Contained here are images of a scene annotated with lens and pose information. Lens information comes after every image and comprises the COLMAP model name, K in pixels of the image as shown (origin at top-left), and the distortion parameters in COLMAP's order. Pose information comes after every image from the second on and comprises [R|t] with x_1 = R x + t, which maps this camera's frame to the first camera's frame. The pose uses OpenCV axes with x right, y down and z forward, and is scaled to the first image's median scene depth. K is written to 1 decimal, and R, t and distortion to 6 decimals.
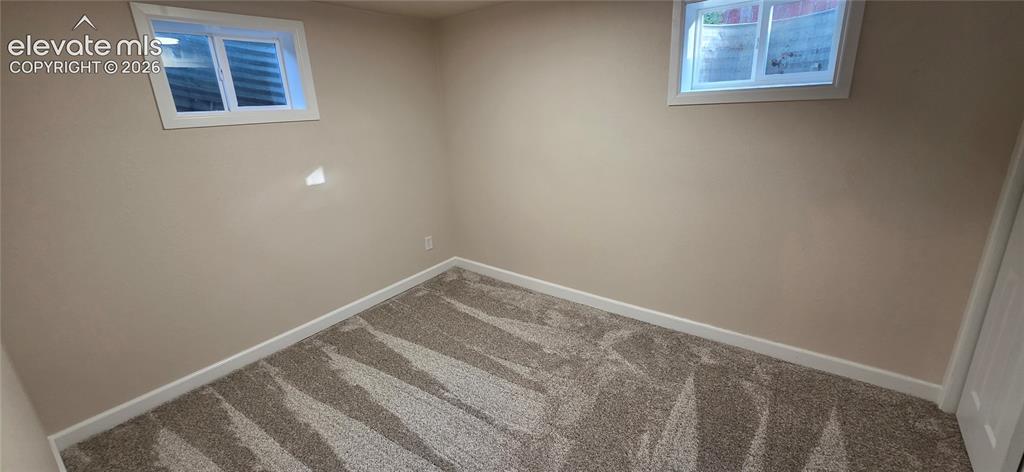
lens RADIAL K [[410.2, 0, 516.3], [0, 410.2, 228.6], [0, 0, 1]] dist [0.001365, 0.000141]
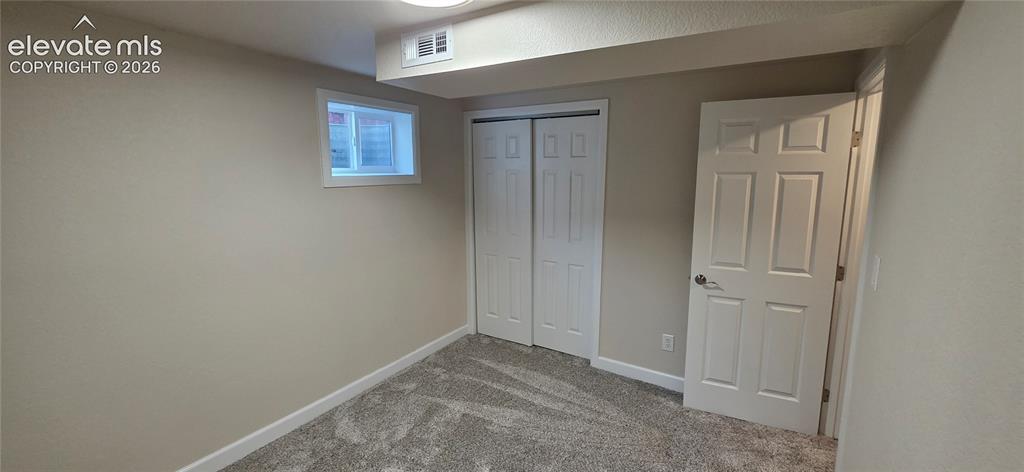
lens RADIAL K [[410.2, 0, 516.3], [0, 410.2, 228.6], [0, 0, 1]] dist [0.001365, 0.000141]
pose [[-0.082835, -0.102949, 0.991232, -0.806877], [0.302385, 0.945160, 0.123433, -0.202040], [-0.949580, 0.309958, -0.047162, 0.670957]]
